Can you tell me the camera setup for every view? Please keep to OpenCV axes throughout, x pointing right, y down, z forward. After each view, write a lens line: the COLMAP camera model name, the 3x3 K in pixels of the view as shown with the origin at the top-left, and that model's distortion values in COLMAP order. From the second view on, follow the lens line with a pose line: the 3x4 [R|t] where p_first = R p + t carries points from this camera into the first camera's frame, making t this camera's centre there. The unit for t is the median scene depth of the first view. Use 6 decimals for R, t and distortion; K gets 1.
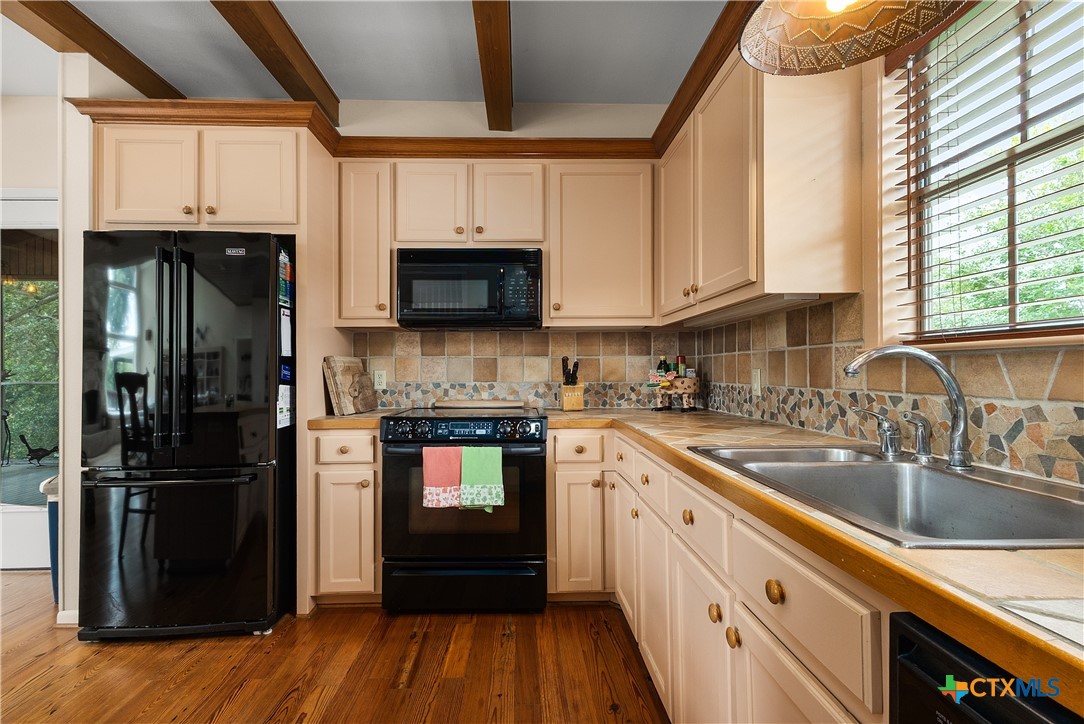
lens RADIAL K [[501.6, 0, 532.4], [0, 501.6, 367.6], [0, 0, 1]] dist [0.010697, -0.000811]
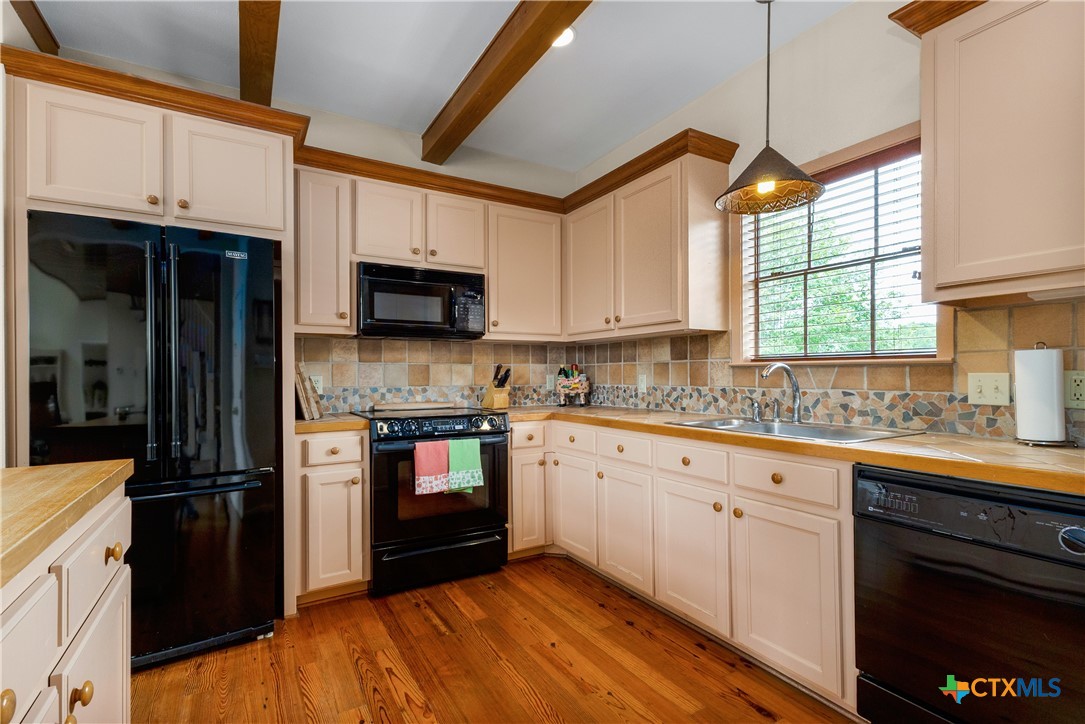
lens RADIAL K [[502.1, 0, 545.9], [0, 502.1, 376.2], [0, 0, 1]] dist [0.010697, -0.000811]
pose [[0.873140, -0.001303, 0.487468, -0.499705], [-0.001670, 0.999983, 0.005664, -0.000326], [-0.487467, -0.005759, 0.873122, -0.141164]]
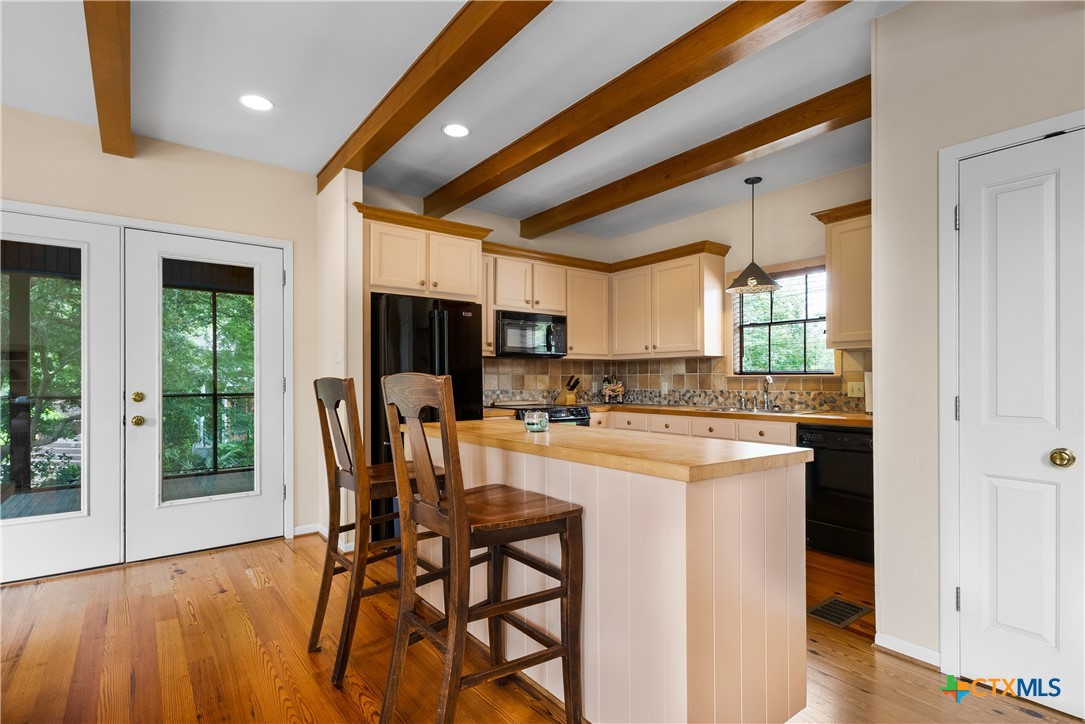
lens RADIAL K [[526.4, 0, 545.8], [0, 526.4, 377.3], [0, 0, 1]] dist [0.003110, 0.000541]
pose [[0.809447, 0.006053, 0.587162, -1.319357], [-0.004347, 0.999981, -0.004316, -0.005862], [-0.587178, 0.000941, 0.809458, -0.573724]]
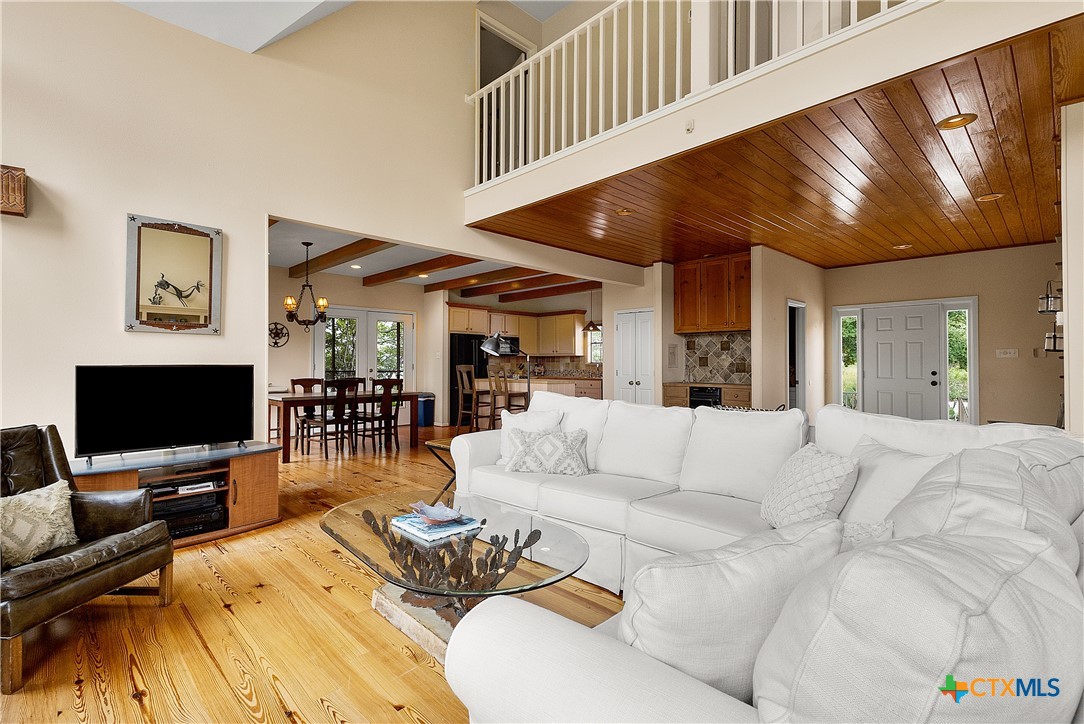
lens RADIAL K [[501.6, 0, 537.8], [0, 501.6, 357.6], [0, 0, 1]] dist [0.010697, -0.000811]
pose [[0.736855, 0.011320, 0.675956, -3.044554], [-0.005551, 0.999927, -0.010695, -0.027582], [-0.676028, 0.004128, 0.736865, -2.476194]]
